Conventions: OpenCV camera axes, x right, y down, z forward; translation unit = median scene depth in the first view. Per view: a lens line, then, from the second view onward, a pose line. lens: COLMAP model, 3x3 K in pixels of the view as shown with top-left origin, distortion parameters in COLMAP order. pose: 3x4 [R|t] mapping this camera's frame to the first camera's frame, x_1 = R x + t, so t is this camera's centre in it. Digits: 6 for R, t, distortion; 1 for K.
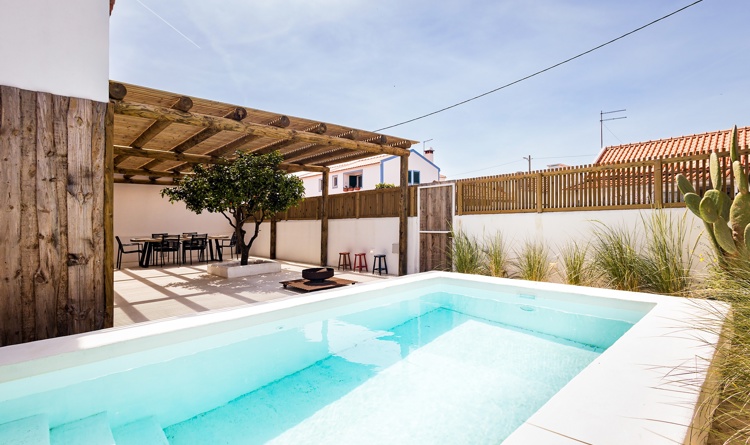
lens RADIAL K [[346.6, 0, 372.5], [0, 346.6, 221.5], [0, 0, 1]] dist [0.002969, -0.001423]
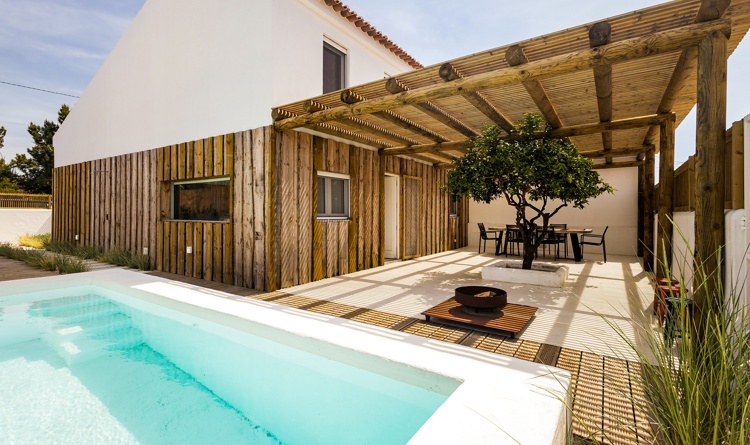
lens RADIAL K [[346.6, 0, 385.7], [0, 346.6, 209.8], [0, 0, 1]] dist [0.002969, -0.001423]
pose [[0.218178, 0.014111, -0.975807, 0.308645], [-0.010959, 0.999868, 0.012009, -0.011691], [0.975847, 0.008074, 0.218304, 0.515104]]
